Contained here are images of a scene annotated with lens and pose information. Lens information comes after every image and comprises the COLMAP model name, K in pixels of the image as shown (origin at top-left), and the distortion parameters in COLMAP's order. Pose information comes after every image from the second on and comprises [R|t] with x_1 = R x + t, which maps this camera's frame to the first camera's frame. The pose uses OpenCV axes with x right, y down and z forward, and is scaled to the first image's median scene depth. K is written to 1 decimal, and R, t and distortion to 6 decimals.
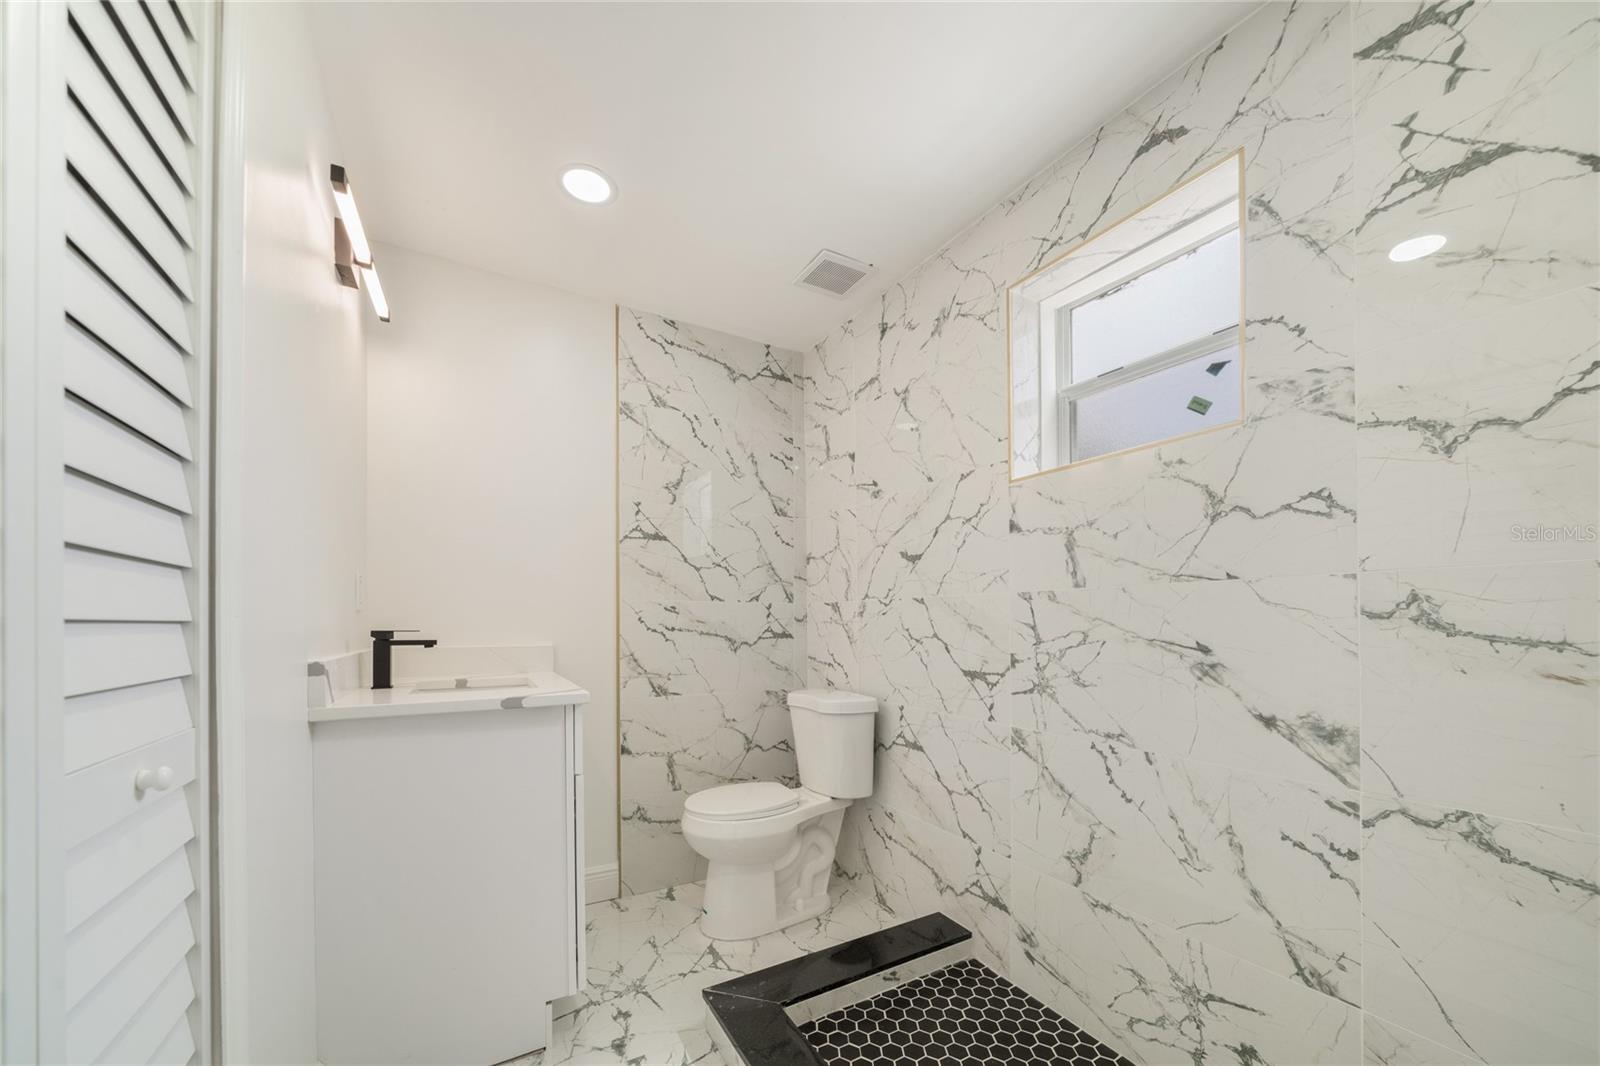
lens RADIAL K [[575.1, 0, 802.7], [0, 575.1, 616.7], [0, 0, 1]] dist [-0.001220, -0.000927]
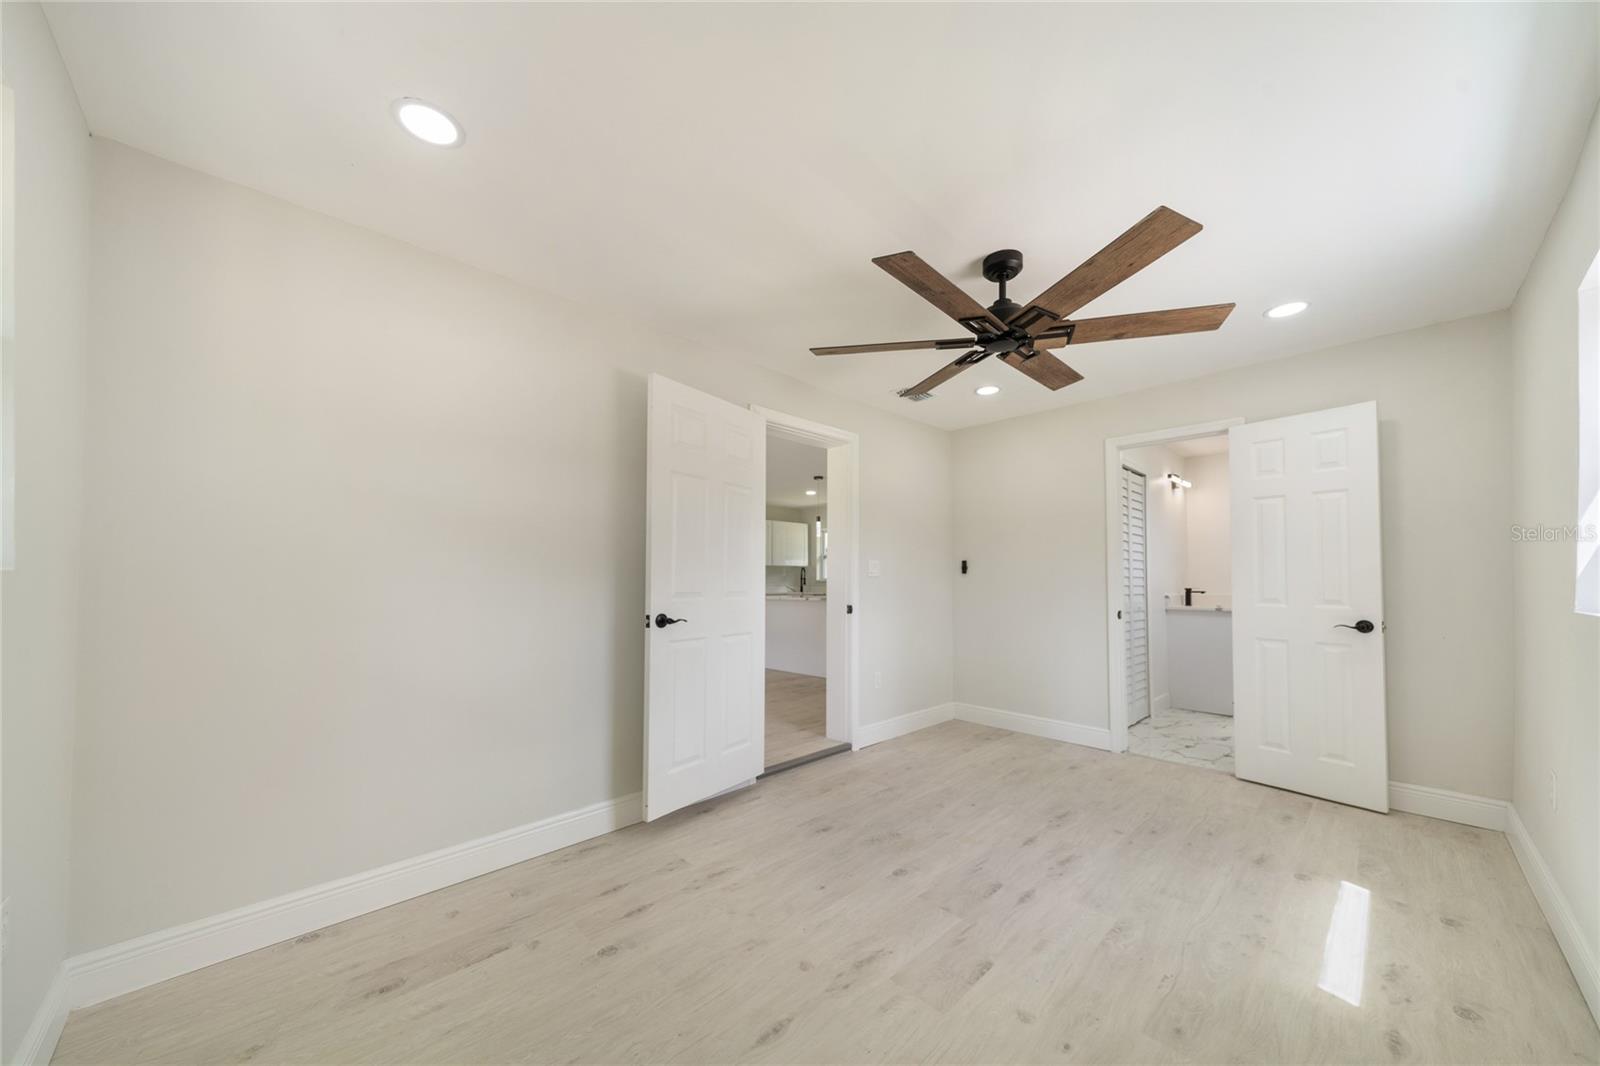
lens RADIAL K [[575.1, 0, 792.2], [0, 575.1, 573.4], [0, 0, 1]] dist [-0.001220, -0.000927]
pose [[0.244745, -0.005655, -0.969571, 2.318055], [-0.003134, 0.999973, -0.006624, -0.032874], [0.969582, 0.004660, 0.244721, -2.429873]]
